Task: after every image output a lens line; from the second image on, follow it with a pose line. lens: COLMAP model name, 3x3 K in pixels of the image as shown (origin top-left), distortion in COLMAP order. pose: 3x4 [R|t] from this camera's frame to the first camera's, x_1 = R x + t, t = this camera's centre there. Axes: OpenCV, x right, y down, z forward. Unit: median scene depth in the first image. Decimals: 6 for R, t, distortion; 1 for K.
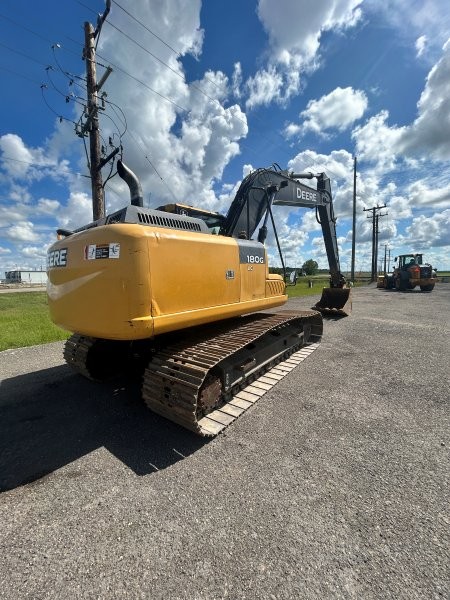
lens RADIAL K [[241.0, 0, 225.0], [0, 241.0, 300.0], [0, 0, 1]] dist [-0.000734, 0.000833]
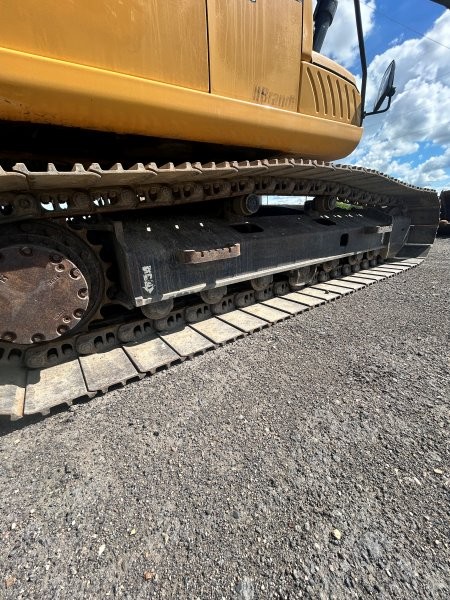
lens RADIAL K [[241.0, 0, 225.0], [0, 241.0, 300.0], [0, 0, 1]] dist [-0.000734, 0.000833]
pose [[0.955293, 0.073576, -0.286361, 0.208999], [-0.004272, 0.971875, 0.235459, 0.225889], [0.295631, -0.223709, 0.928739, 0.560311]]
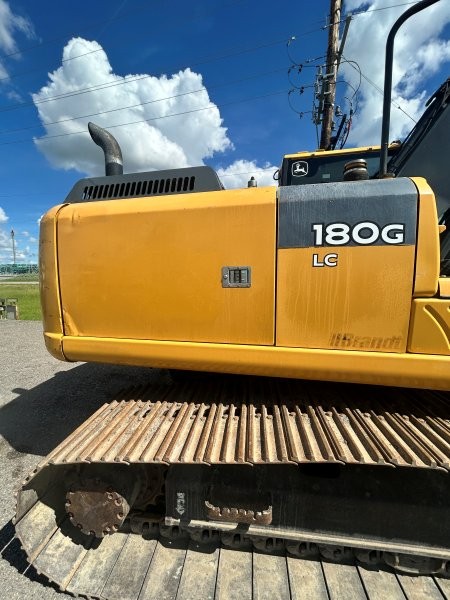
lens RADIAL K [[241.0, 0, 225.0], [0, 241.0, 300.0], [0, 0, 1]] dist [-0.000734, 0.000833]
pose [[0.502737, 0.119081, -0.856198, 0.340056], [-0.097907, 0.991937, 0.080471, -0.088066], [0.858877, 0.043372, 0.510342, 0.694432]]
